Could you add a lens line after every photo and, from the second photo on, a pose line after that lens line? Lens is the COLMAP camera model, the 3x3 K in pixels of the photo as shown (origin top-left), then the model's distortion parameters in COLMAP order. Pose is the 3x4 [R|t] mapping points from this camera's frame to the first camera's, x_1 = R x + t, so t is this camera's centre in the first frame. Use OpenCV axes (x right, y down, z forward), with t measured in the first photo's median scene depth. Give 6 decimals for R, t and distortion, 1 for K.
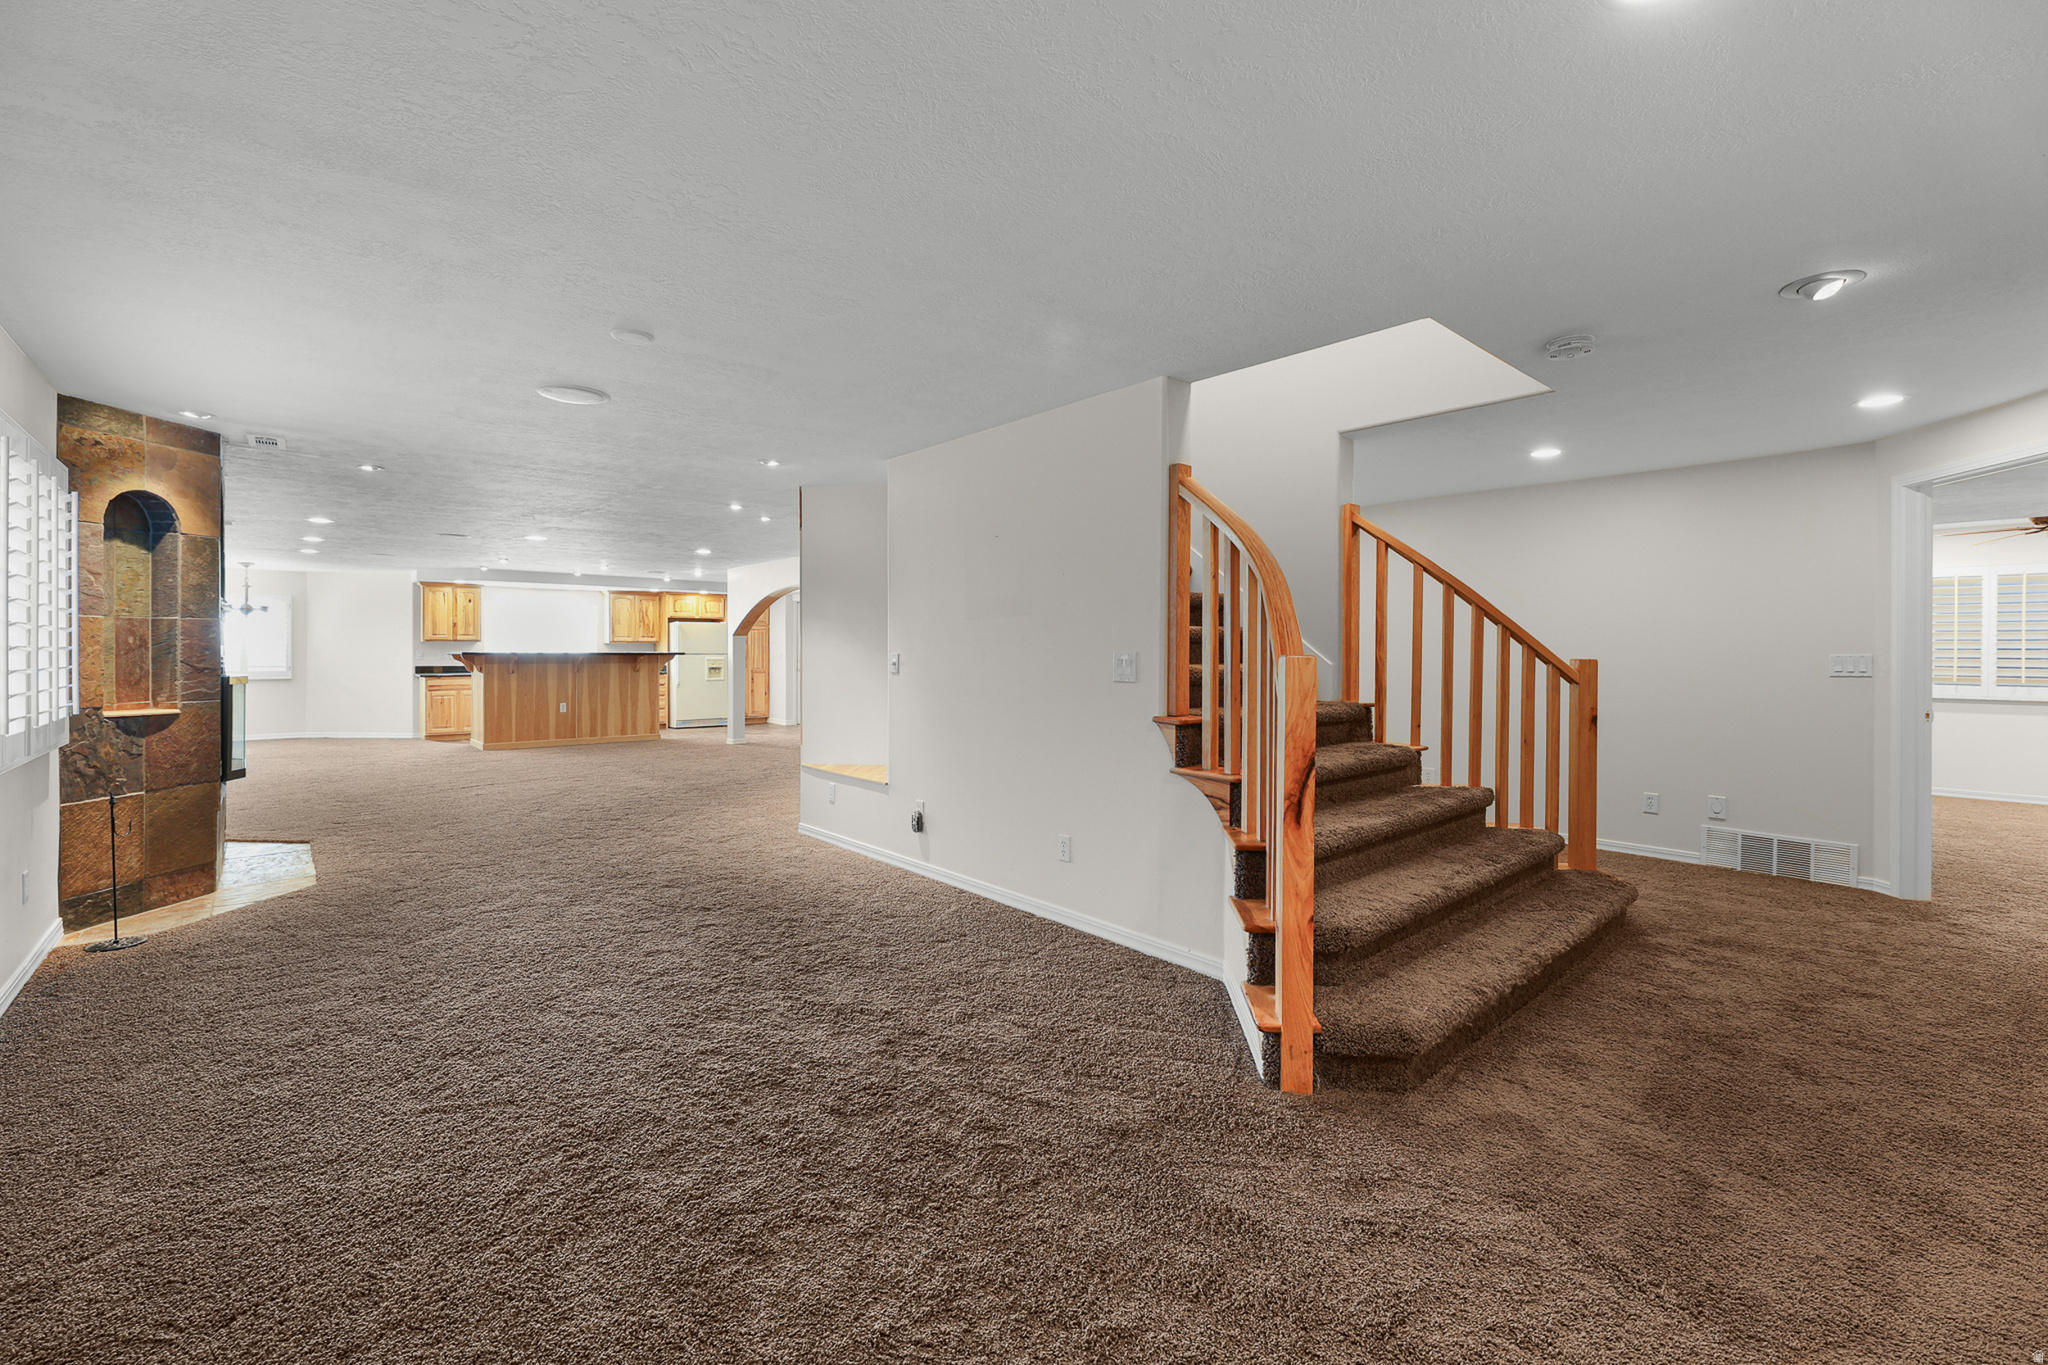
lens RADIAL K [[854.2, 0, 1023.4], [0, 854.2, 664.7], [0, 0, 1]] dist [-0.003711, -0.000361]
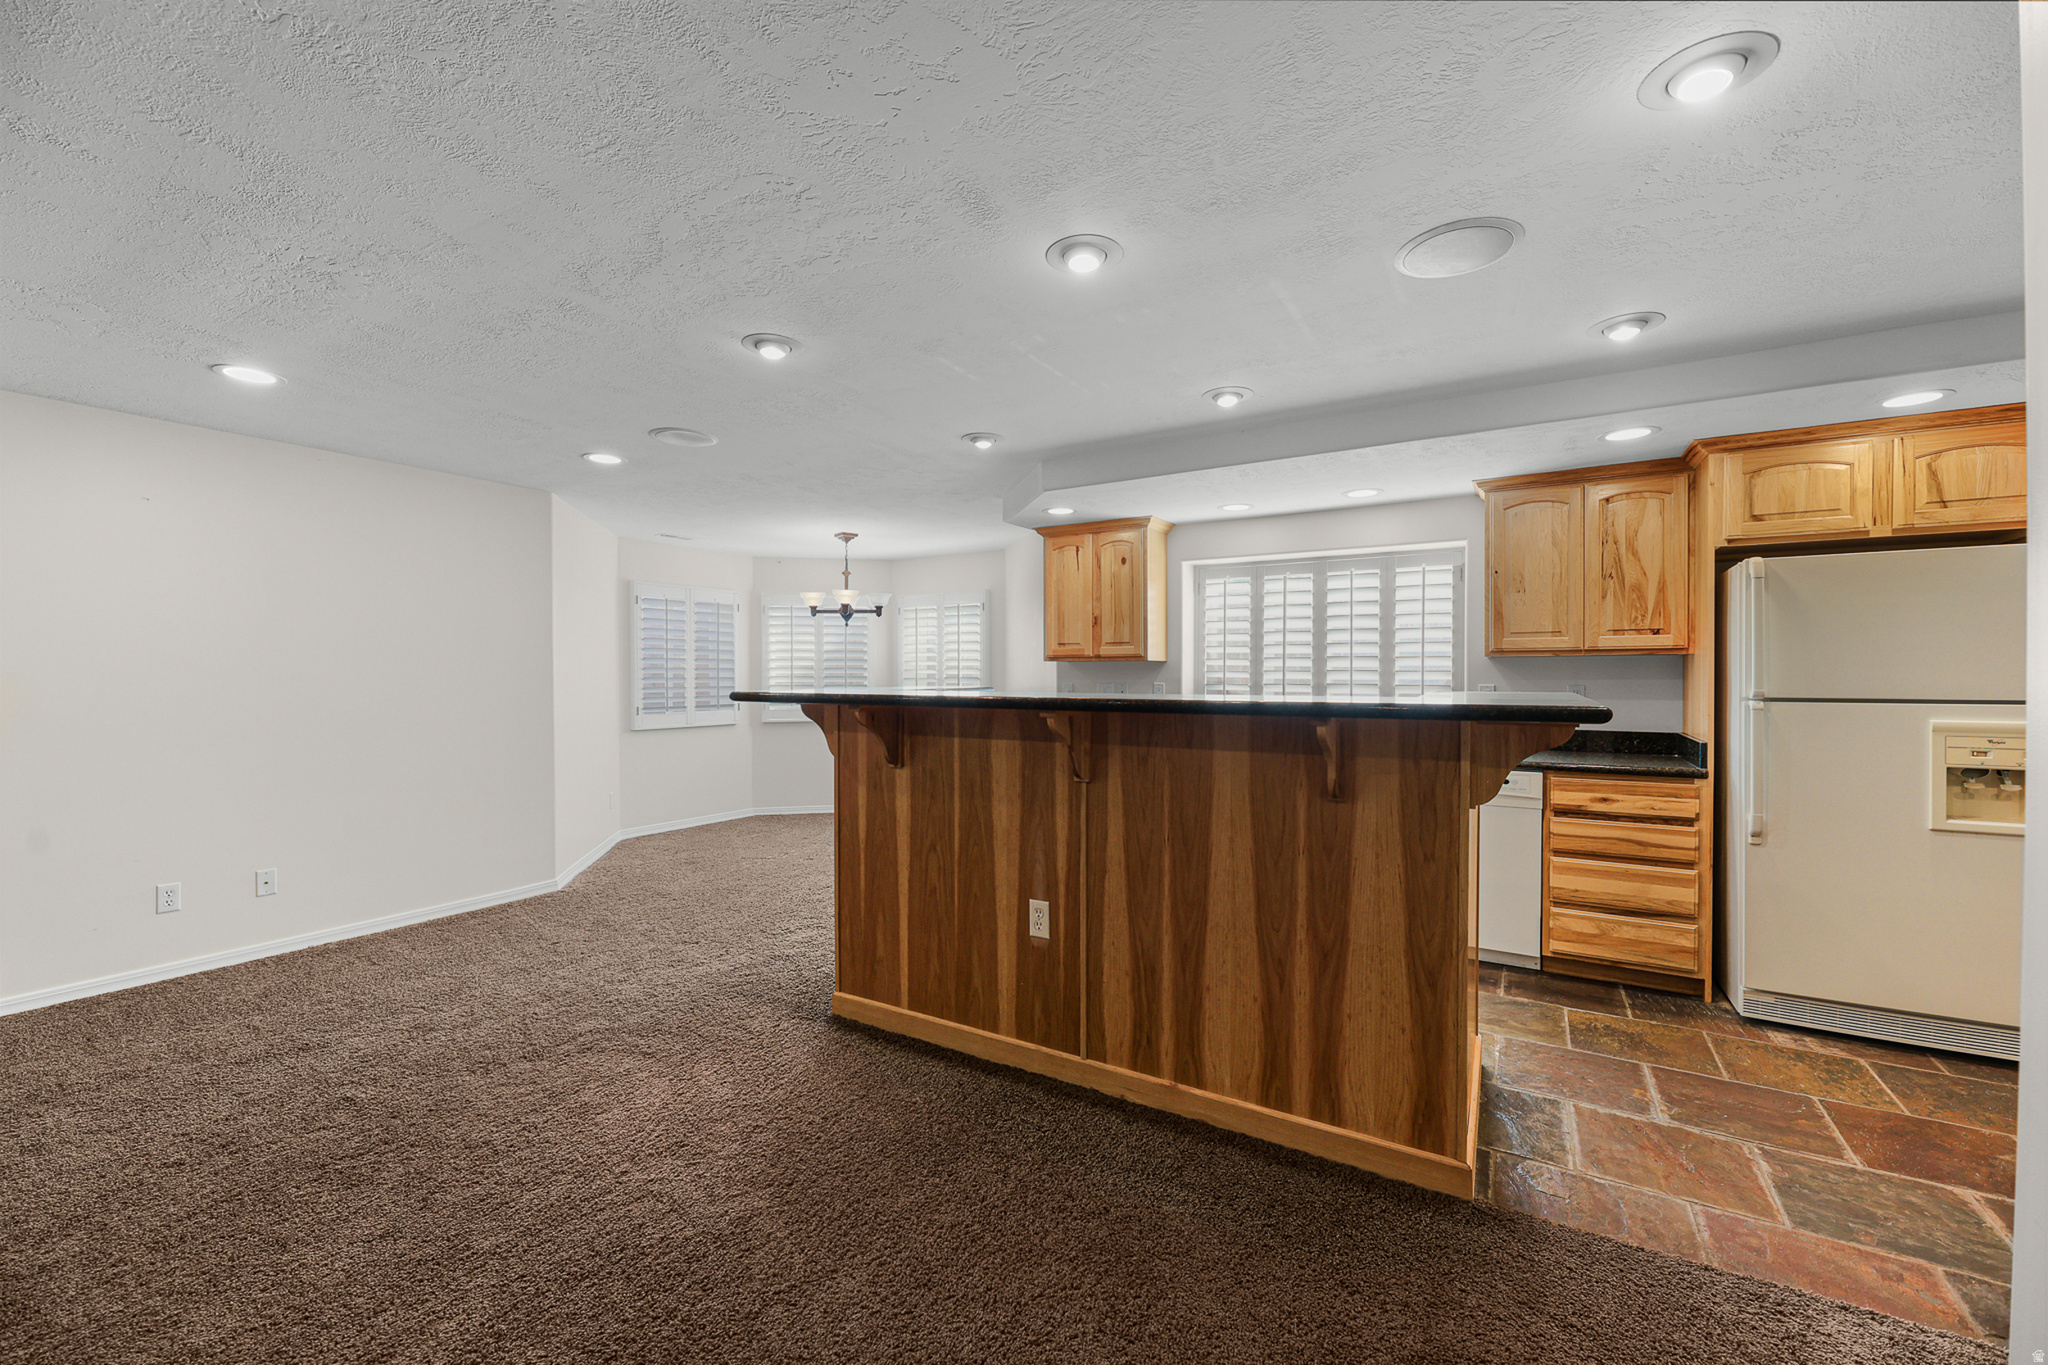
lens RADIAL K [[854.2, 0, 1020.8], [0, 854.2, 677.4], [0, 0, 1]] dist [-0.003711, -0.000361]
pose [[0.299507, -0.000959, -0.954093, -0.278075], [-0.011333, 0.999925, -0.004563, -0.016778], [0.954027, 0.012179, 0.299474, 0.837894]]
